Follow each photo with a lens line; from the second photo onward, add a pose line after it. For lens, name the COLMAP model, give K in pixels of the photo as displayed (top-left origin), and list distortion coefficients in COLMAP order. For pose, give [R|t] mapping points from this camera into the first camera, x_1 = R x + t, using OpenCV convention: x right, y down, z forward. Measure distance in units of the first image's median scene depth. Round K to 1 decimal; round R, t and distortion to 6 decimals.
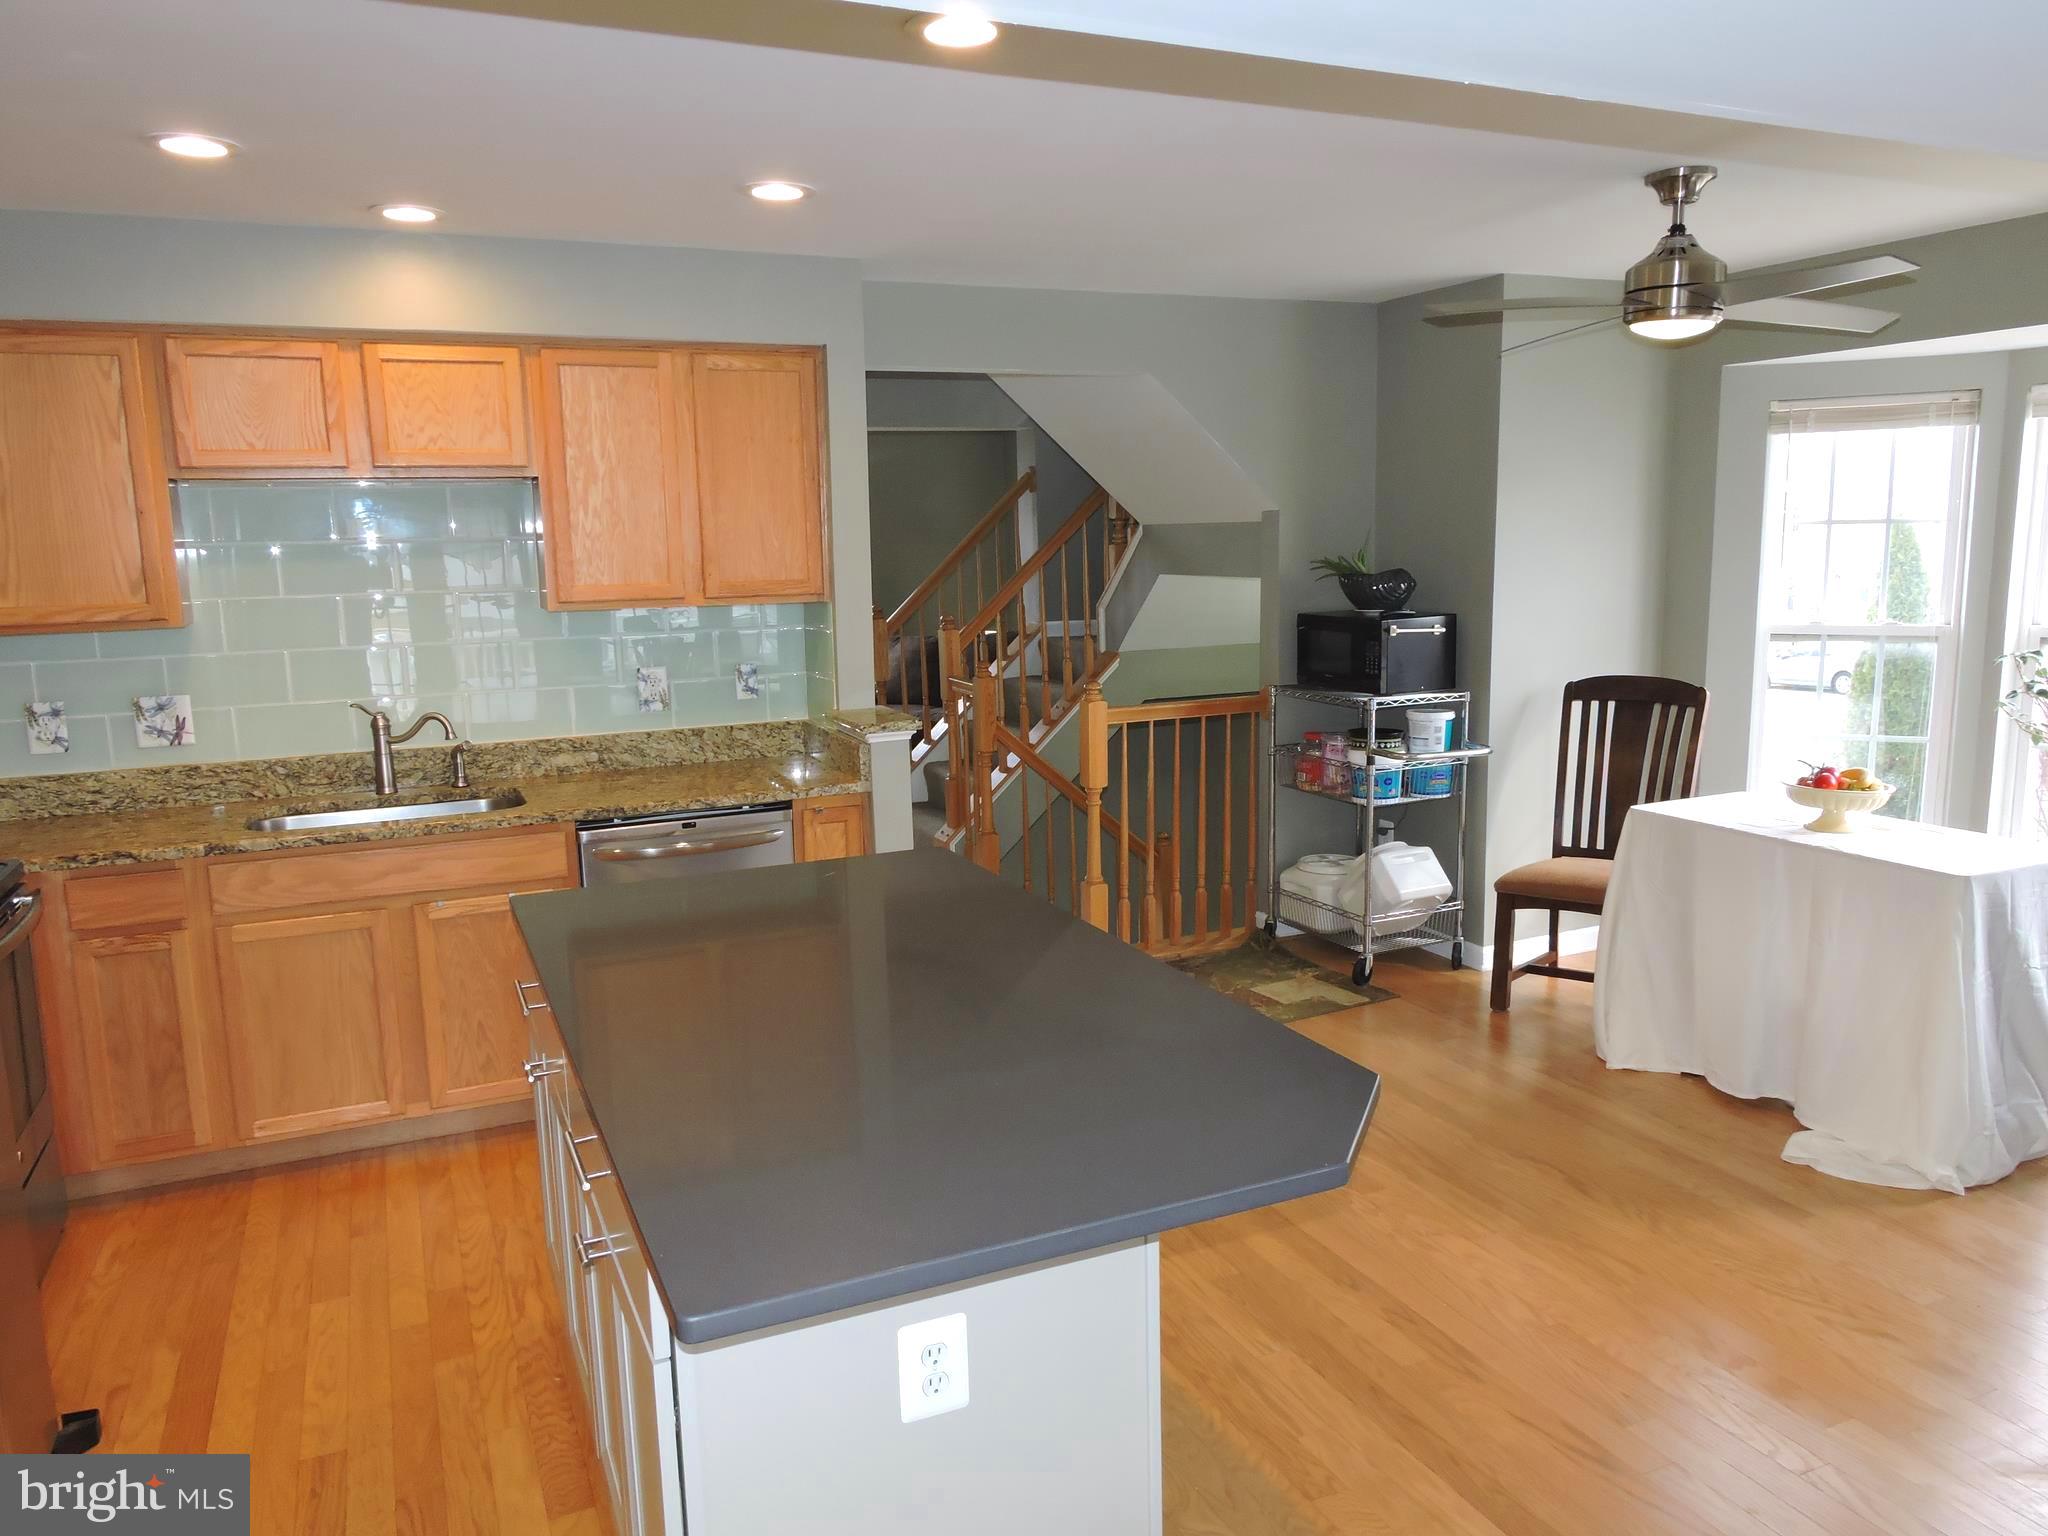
lens RADIAL K [[1455.3, 0, 1038.8], [0, 1455.3, 763.2], [0, 0, 1]] dist [-0.022162, 0.008321]
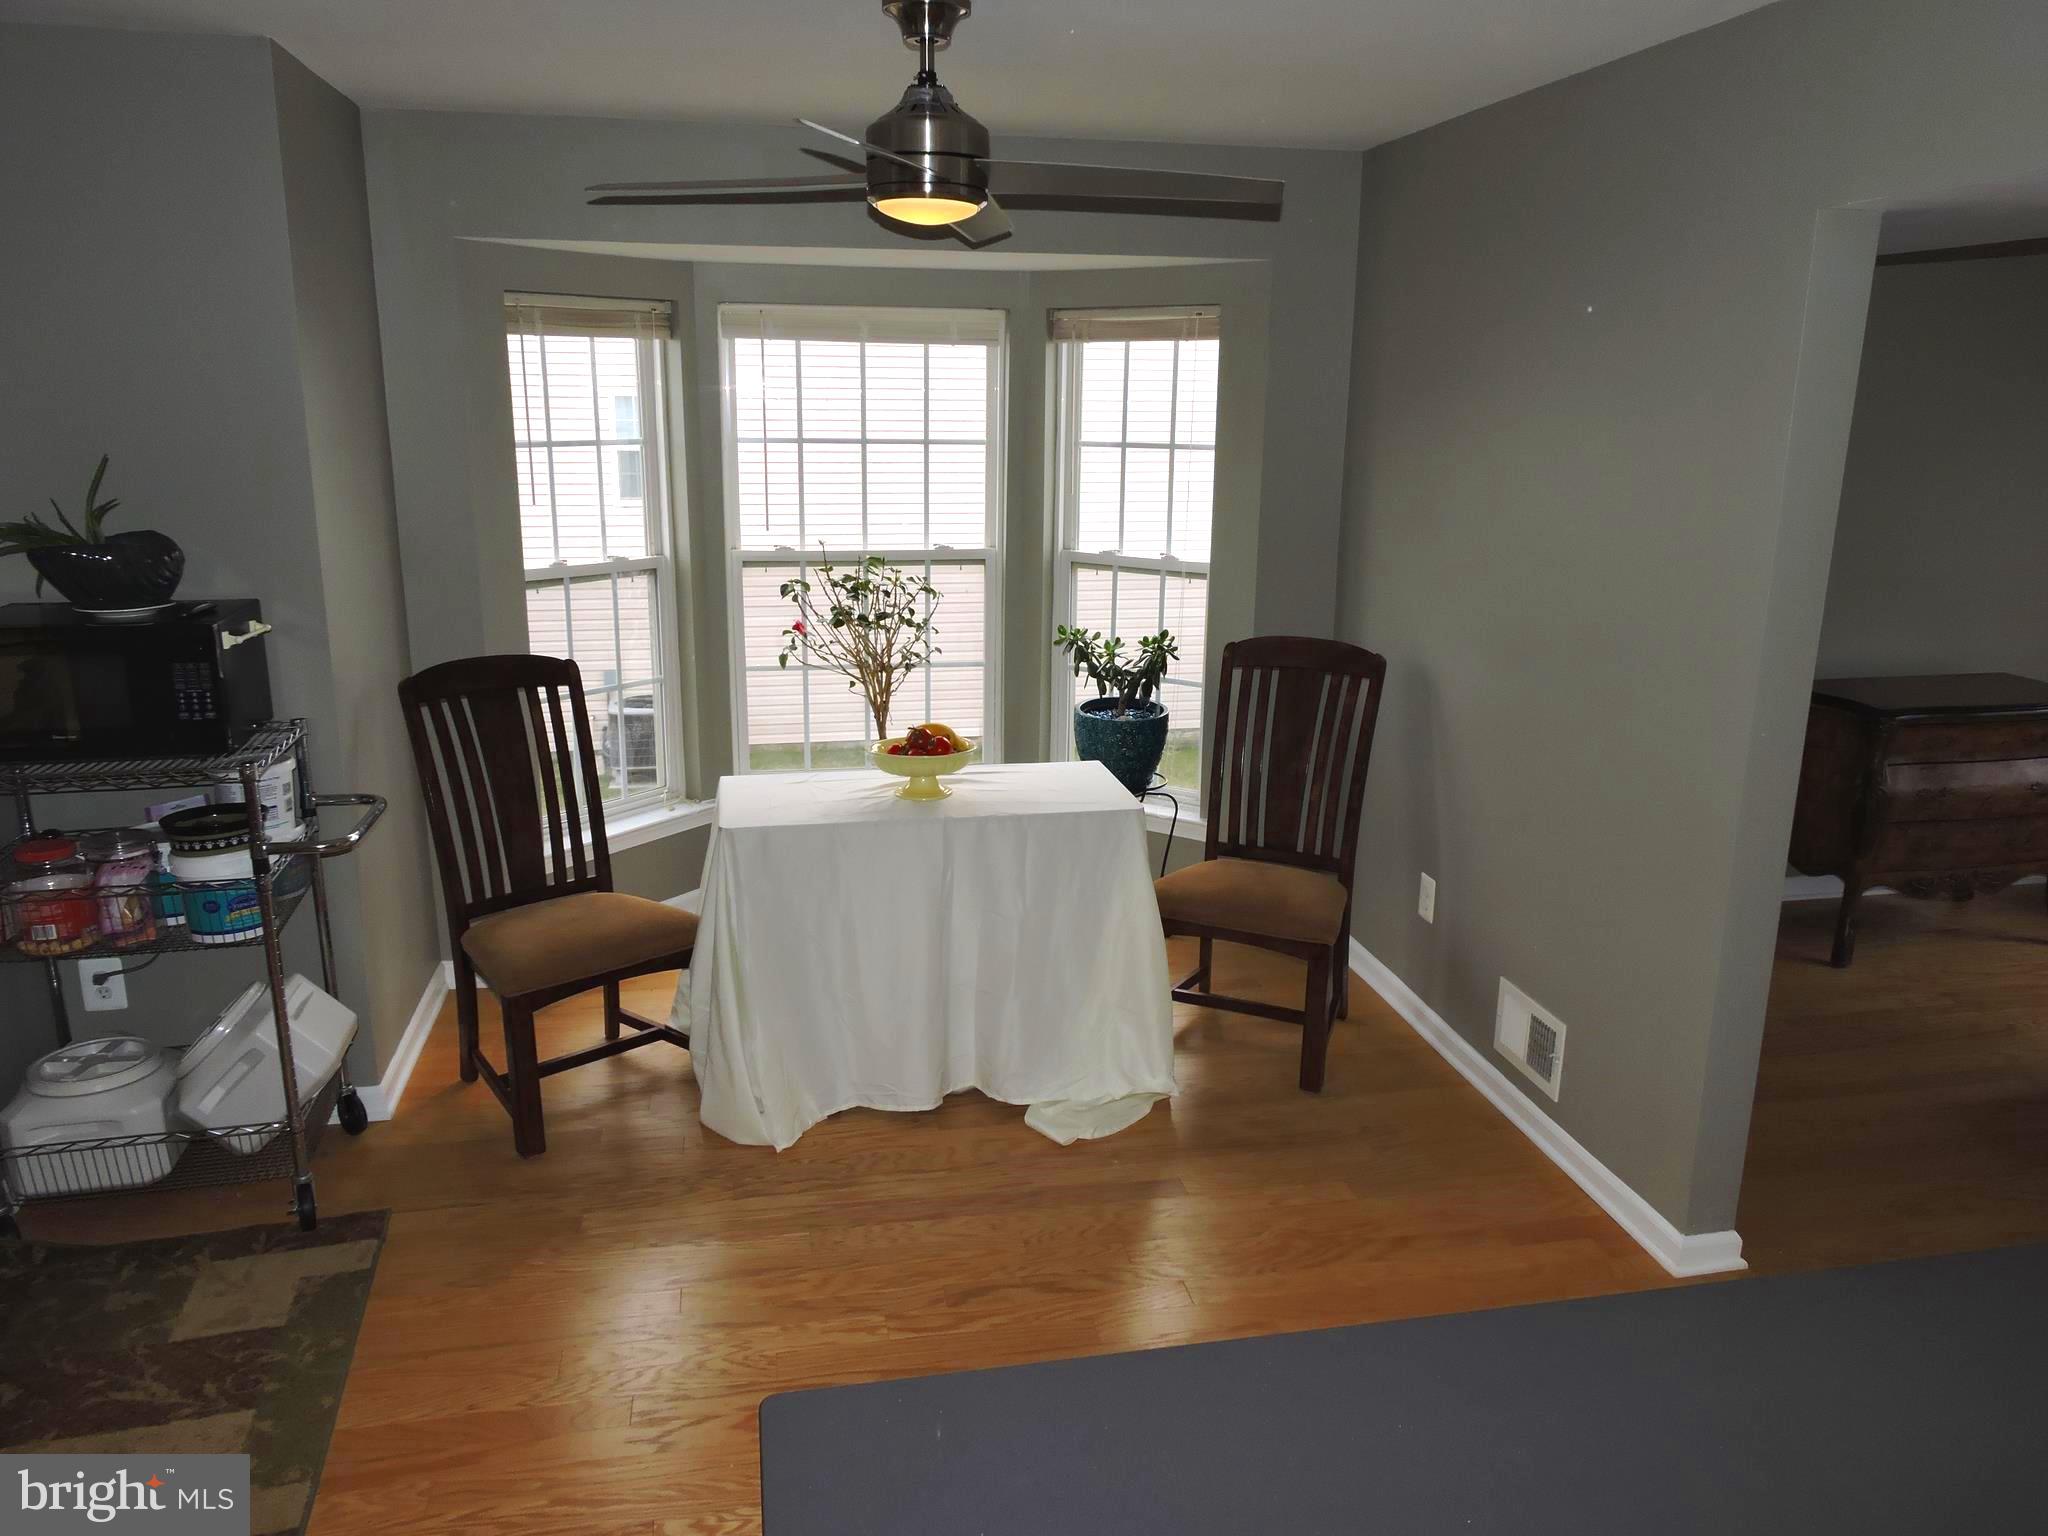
lens RADIAL K [[1455.3, 0, 1028.1], [0, 1455.3, 761.3], [0, 0, 1]] dist [-0.022162, 0.008321]
pose [[0.228105, -0.211354, 0.950420, -0.343459], [0.141238, 0.973012, 0.182480, -0.147963], [-0.963338, 0.092611, 0.251800, 0.778250]]
